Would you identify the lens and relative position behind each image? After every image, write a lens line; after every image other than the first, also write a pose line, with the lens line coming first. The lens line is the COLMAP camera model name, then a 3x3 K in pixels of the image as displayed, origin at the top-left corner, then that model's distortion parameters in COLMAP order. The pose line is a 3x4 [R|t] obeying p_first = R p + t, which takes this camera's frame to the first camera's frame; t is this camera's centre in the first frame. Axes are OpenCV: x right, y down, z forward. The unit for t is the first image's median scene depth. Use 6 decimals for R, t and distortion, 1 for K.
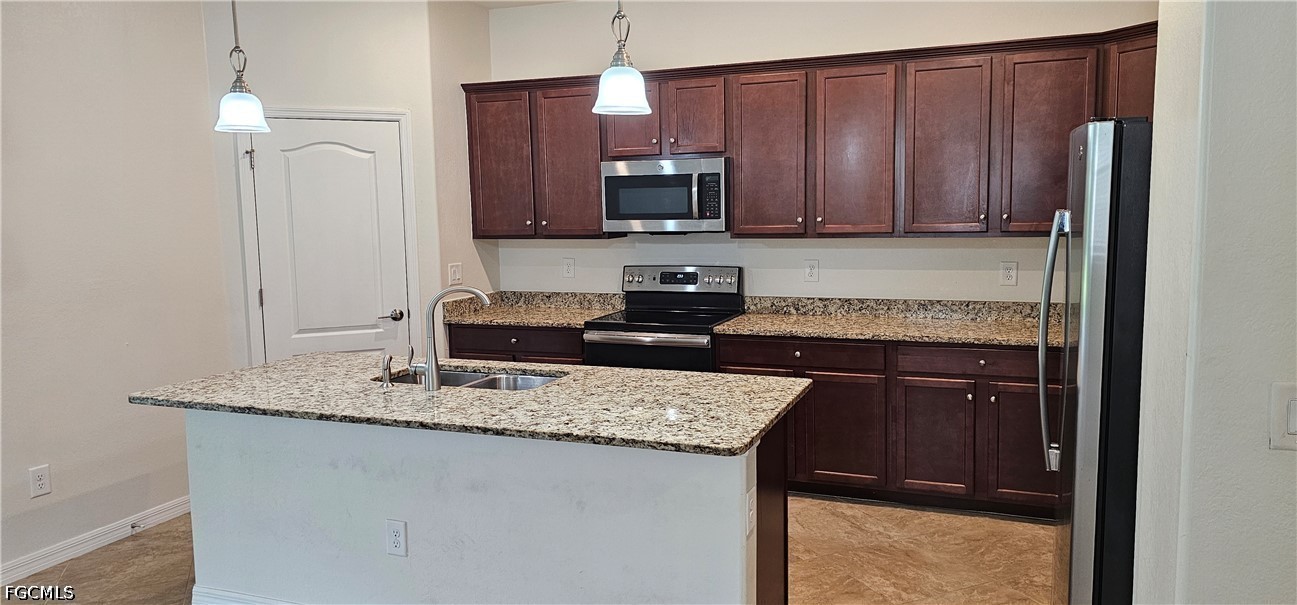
lens RADIAL K [[877.5, 0, 648.5], [0, 877.5, 302.5], [0, 0, 1]] dist [0.093802, -0.083423]
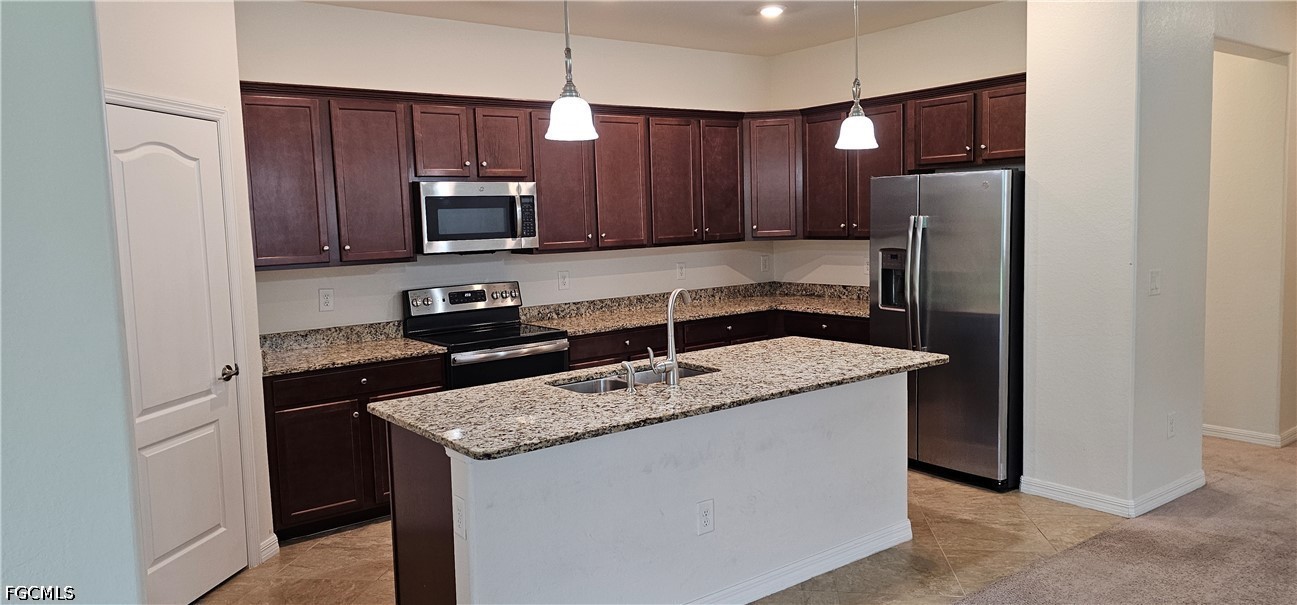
lens RADIAL K [[877.5, 0, 648.5], [0, 877.5, 302.5], [0, 0, 1]] dist [0.093802, -0.083423]
pose [[0.520707, -0.083709, 0.849622, -0.775668], [0.122965, 0.992158, 0.022391, -0.019407], [-0.844833, 0.092815, 0.526917, 0.292492]]
